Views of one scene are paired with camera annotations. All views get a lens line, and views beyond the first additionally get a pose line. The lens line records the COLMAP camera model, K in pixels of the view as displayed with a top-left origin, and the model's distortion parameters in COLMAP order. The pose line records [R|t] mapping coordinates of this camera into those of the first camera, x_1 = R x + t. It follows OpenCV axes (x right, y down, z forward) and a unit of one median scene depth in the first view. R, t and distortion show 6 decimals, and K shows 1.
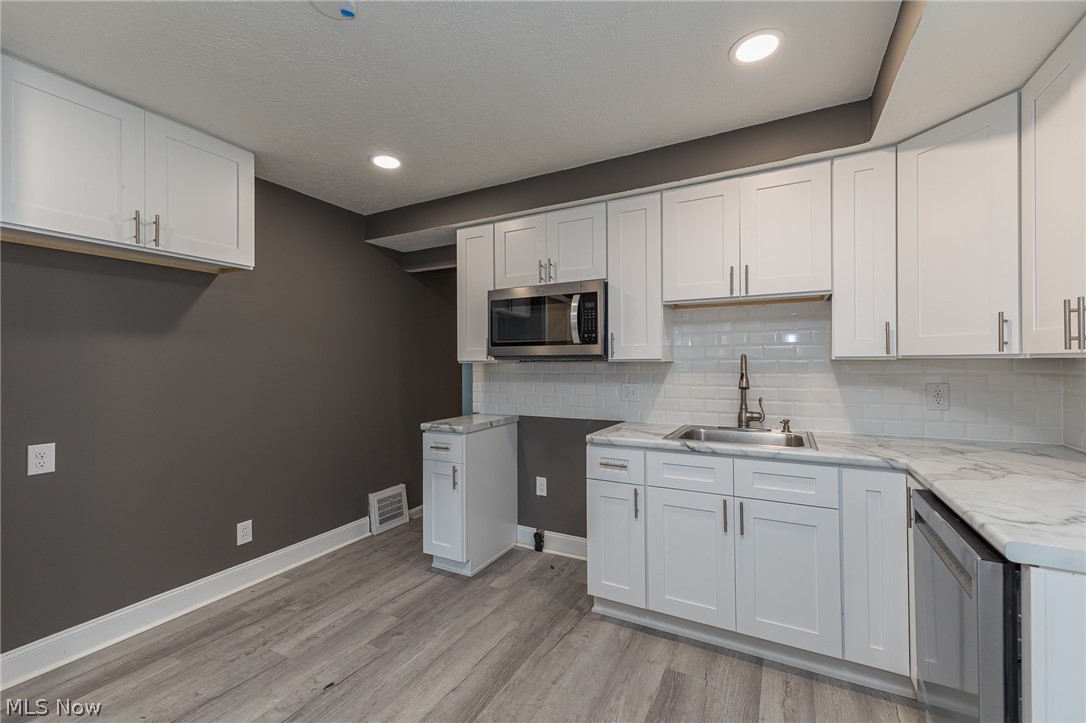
lens RADIAL K [[452.9, 0, 543.0], [0, 452.9, 361.5], [0, 0, 1]] dist [0.012955, -0.000171]
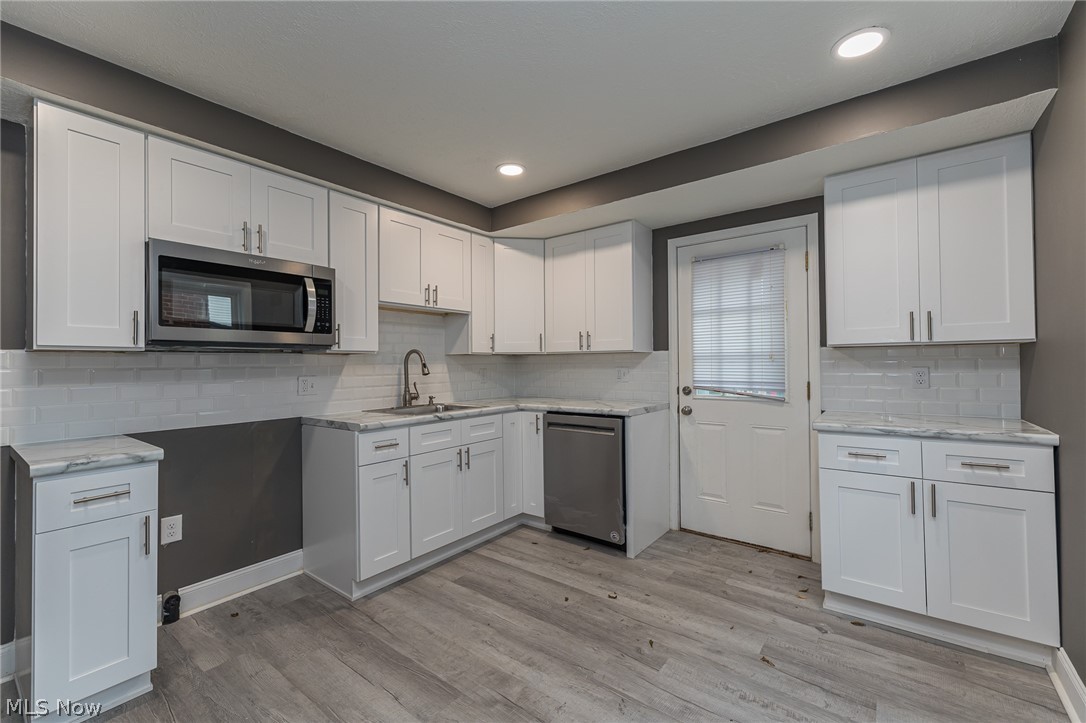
lens RADIAL K [[452.9, 0, 543.0], [0, 452.9, 361.5], [0, 0, 1]] dist [0.012955, -0.000171]
pose [[0.159197, 0.009106, 0.987205, -0.844546], [0.007313, 0.999919, -0.010403, 0.037406], [-0.987220, 0.008875, 0.159118, 0.436065]]
